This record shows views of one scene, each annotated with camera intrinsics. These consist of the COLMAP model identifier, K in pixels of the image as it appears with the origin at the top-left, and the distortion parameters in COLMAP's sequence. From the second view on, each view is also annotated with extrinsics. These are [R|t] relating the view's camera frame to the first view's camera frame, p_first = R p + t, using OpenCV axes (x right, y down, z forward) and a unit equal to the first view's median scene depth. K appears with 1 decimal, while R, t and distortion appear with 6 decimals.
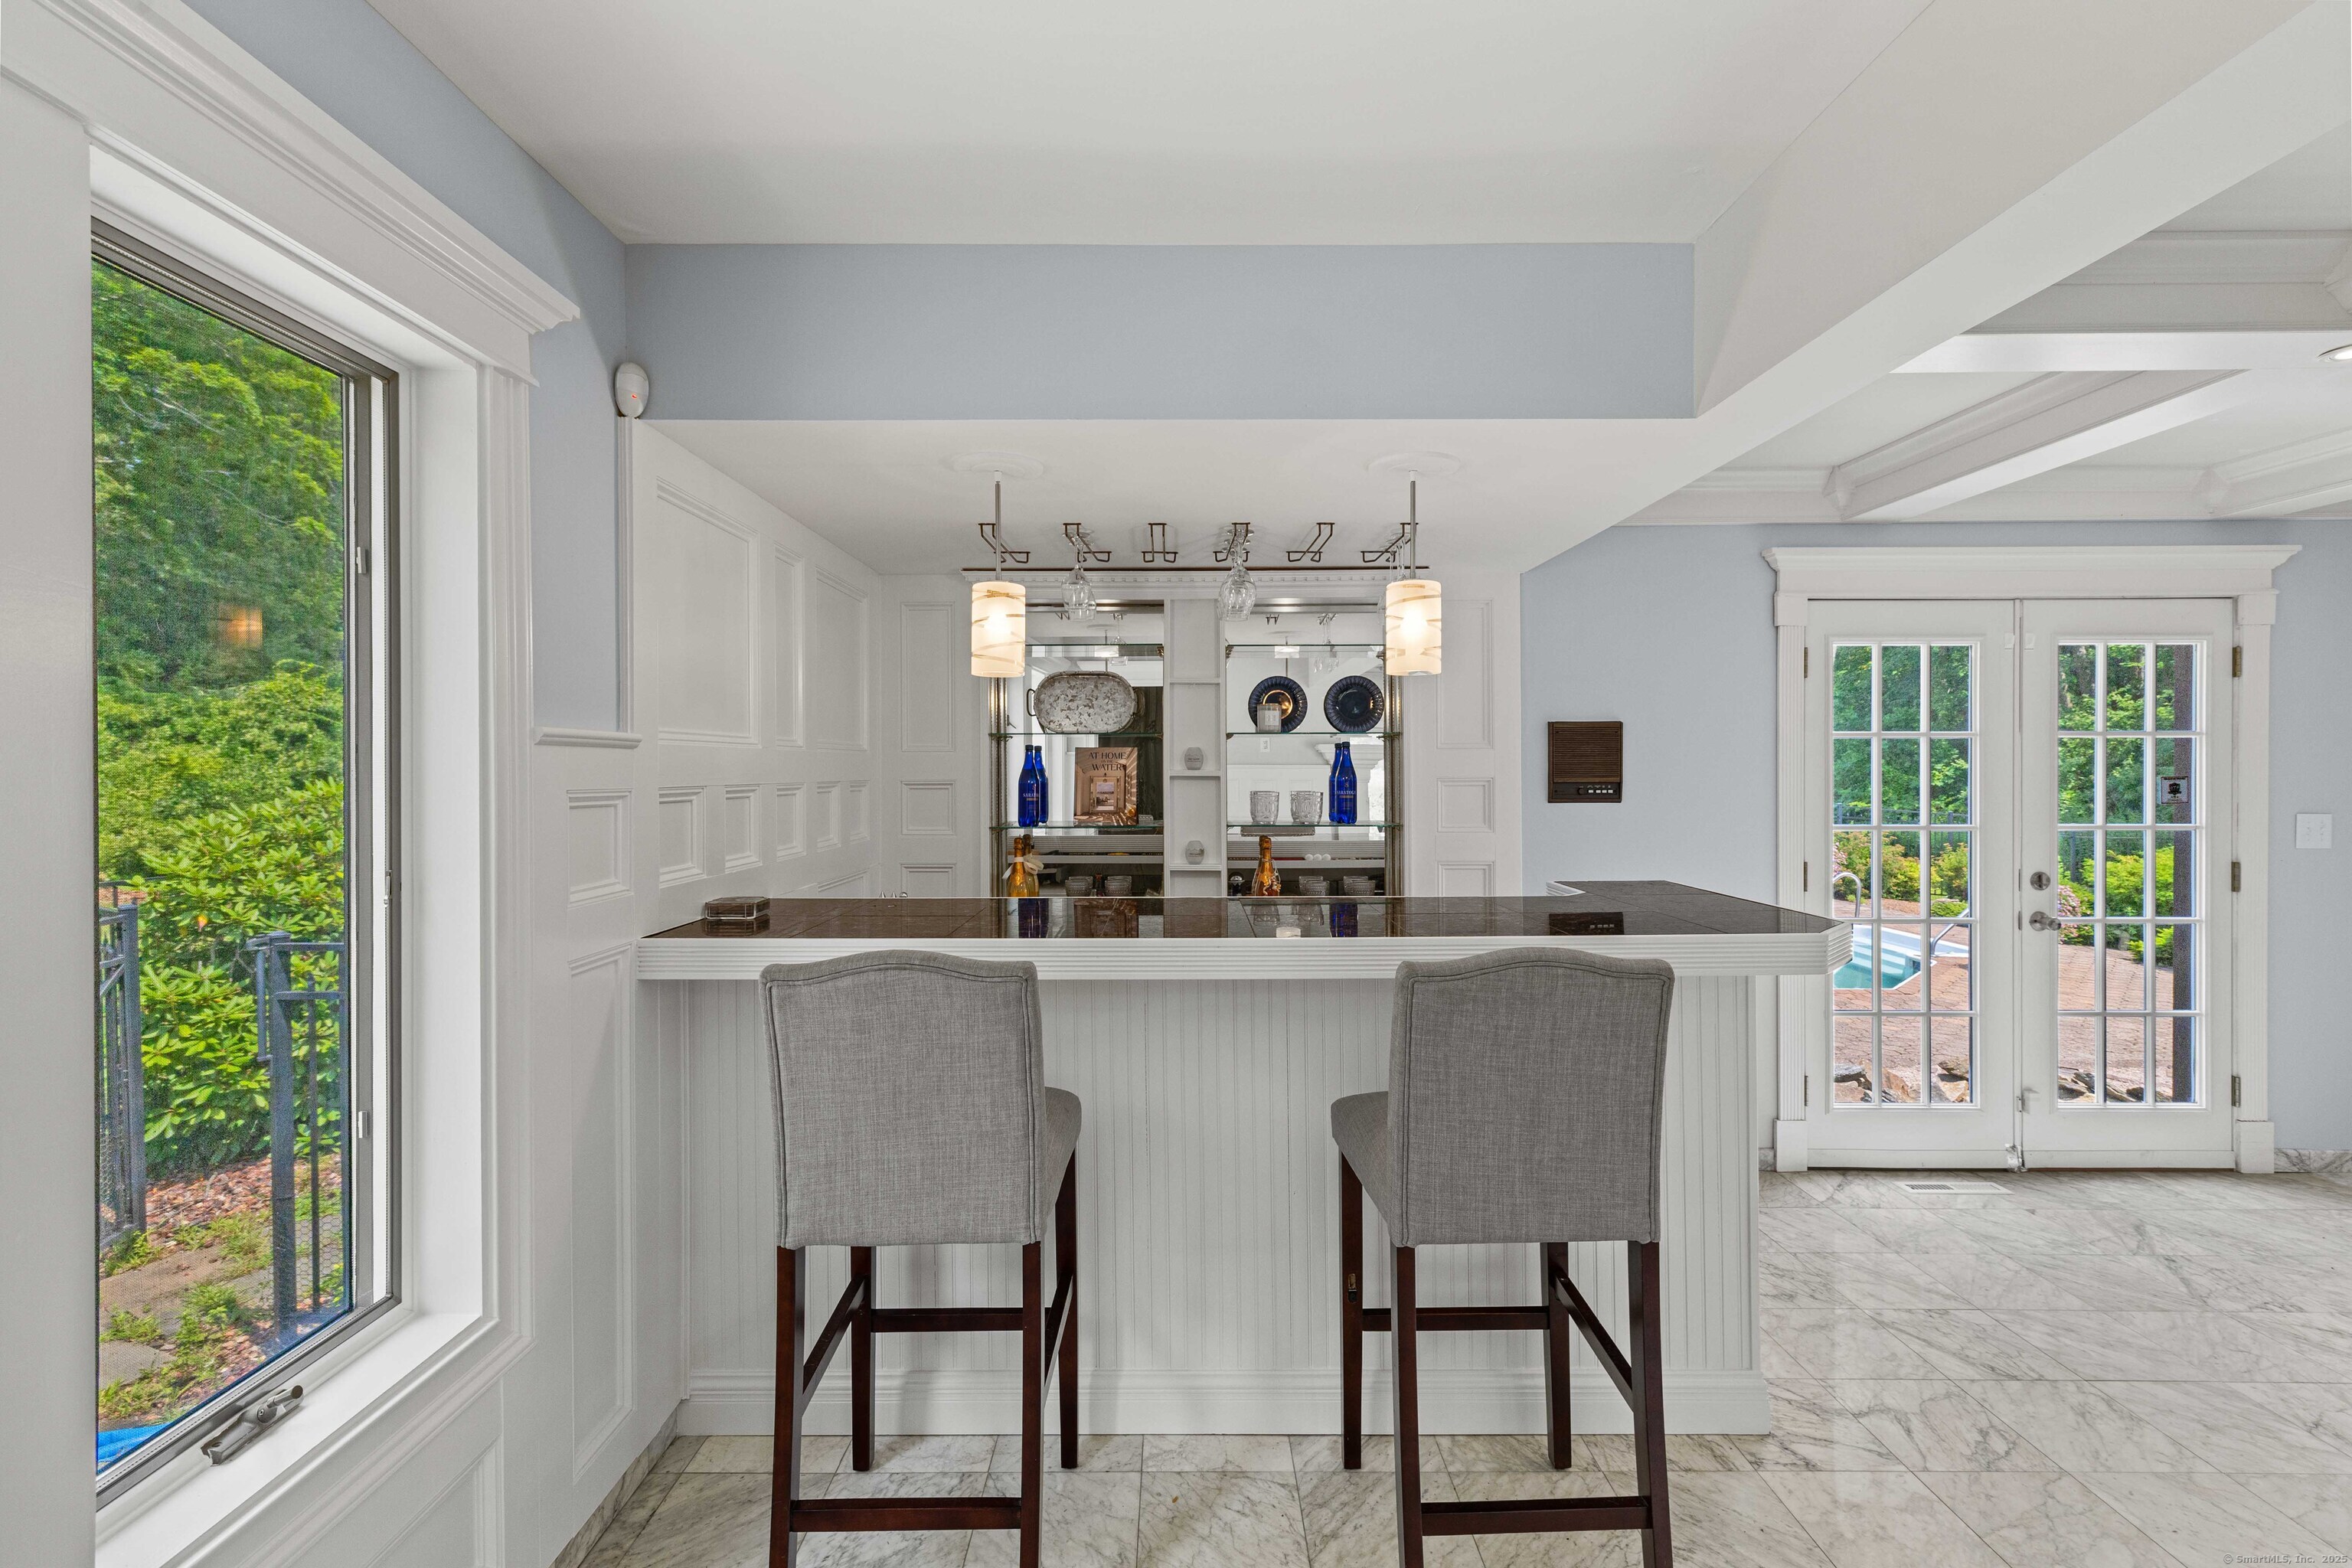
lens RADIAL K [[1002.0, 0, 1188.6], [0, 1002.0, 769.3], [0, 0, 1]] dist [0.004969, -0.001021]
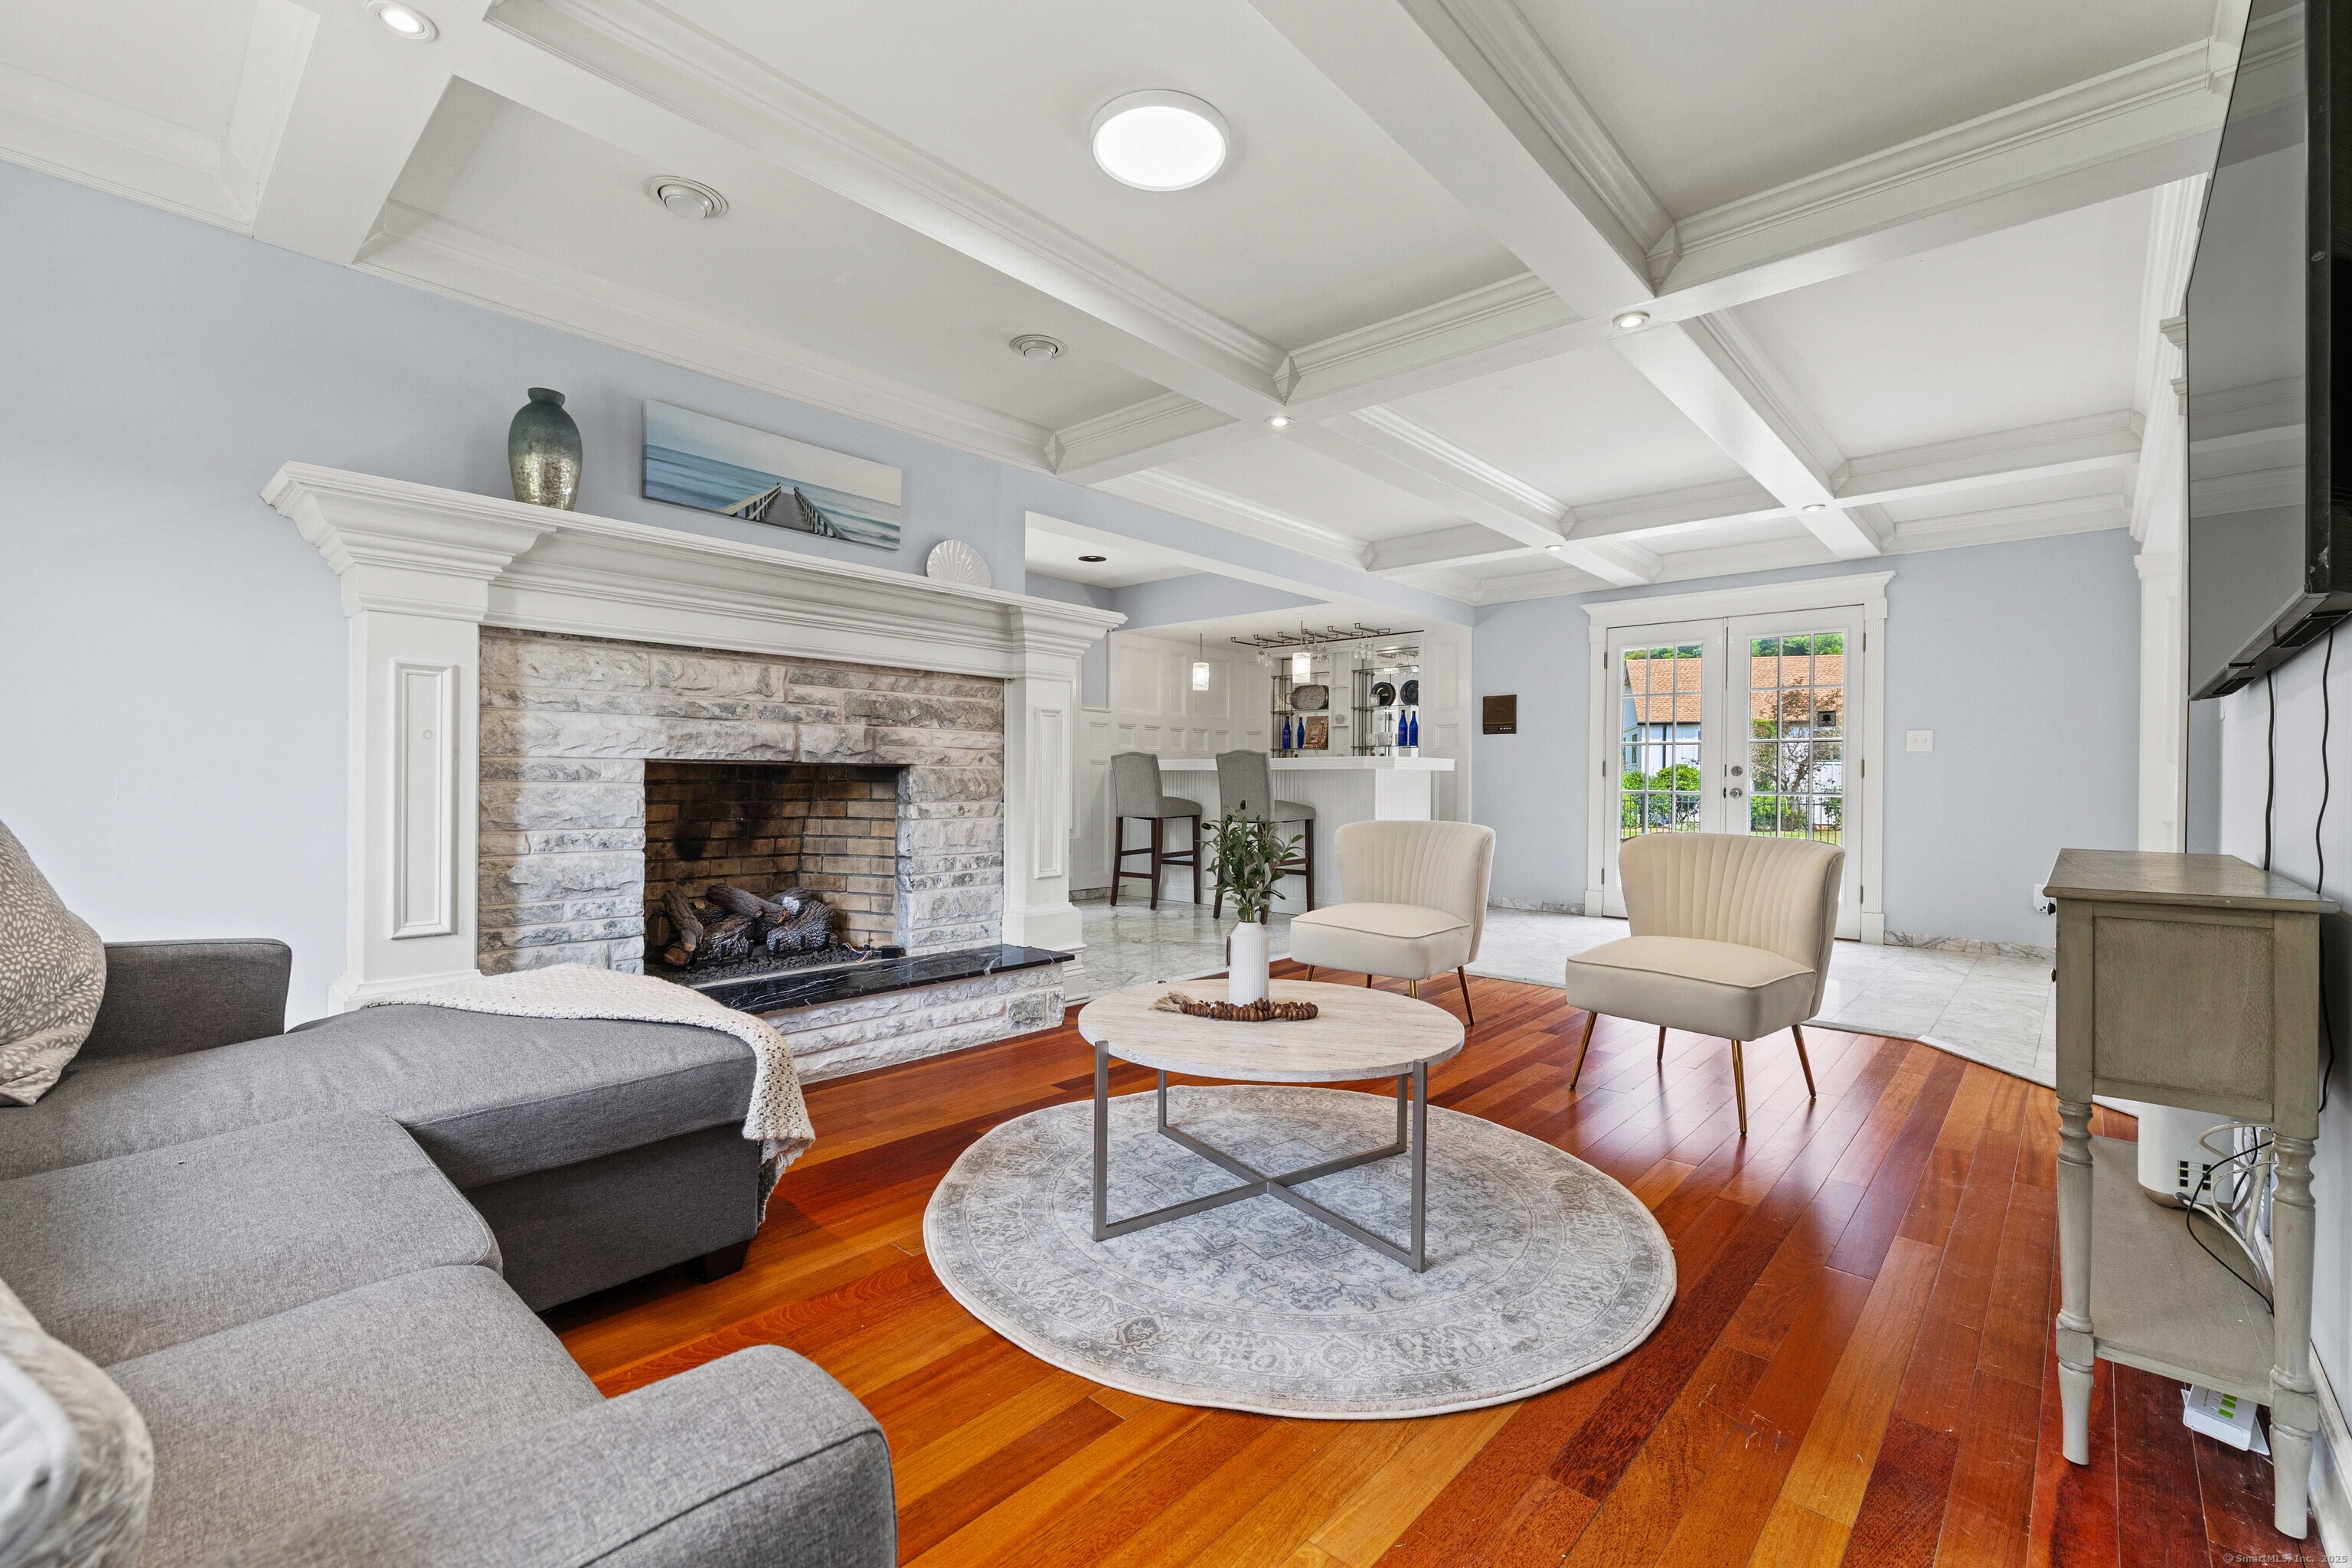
lens RADIAL K [[1002.0, 0, 1192.1], [0, 1002.0, 787.5], [0, 0, 1]] dist [0.004969, -0.001021]
pose [[0.760306, 0.012271, -0.649449, 1.391198], [-0.008677, 0.999924, 0.008735, 0.144954], [0.649507, -0.001006, 0.760355, -1.115770]]
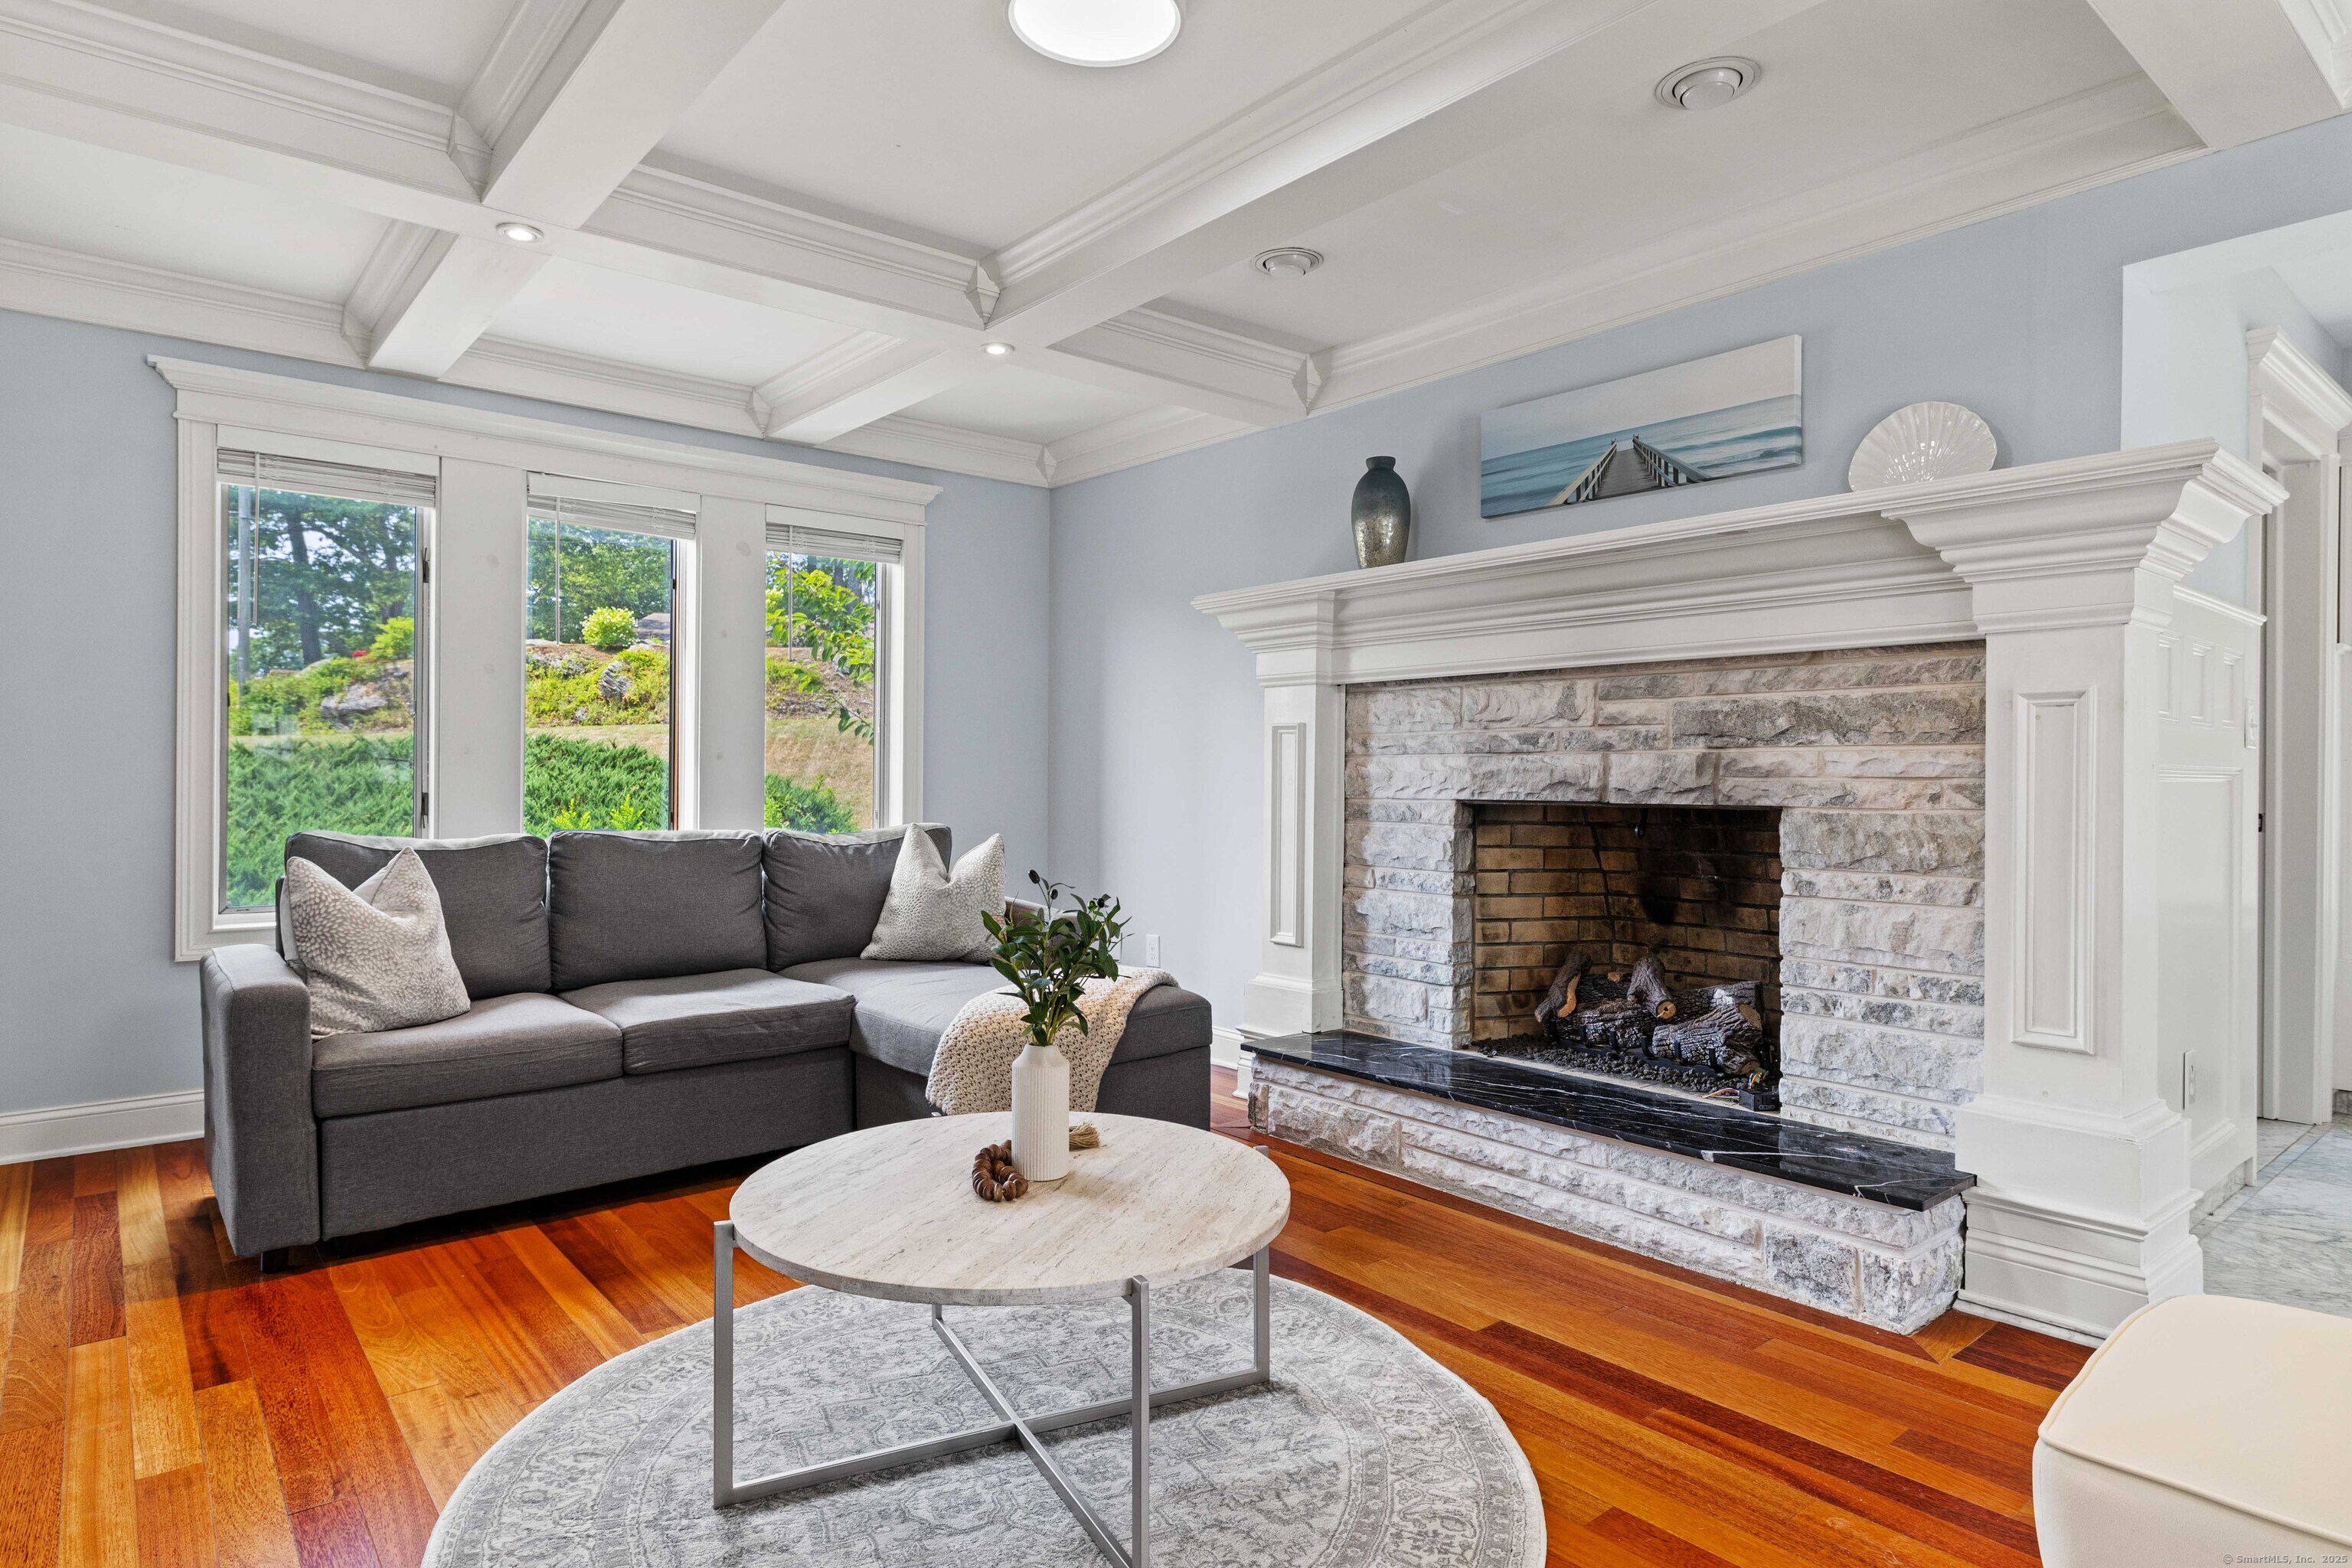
lens RADIAL K [[1301.8, 0, 1159.8], [0, 1301.8, 779.3], [0, 0, 1]] dist [0.000785, -0.000231]
pose [[-0.758678, -0.004480, -0.651450, 1.338420], [-0.005343, 0.999986, -0.000654, 0.114512], [0.651444, 0.002984, -0.758691, -0.019506]]
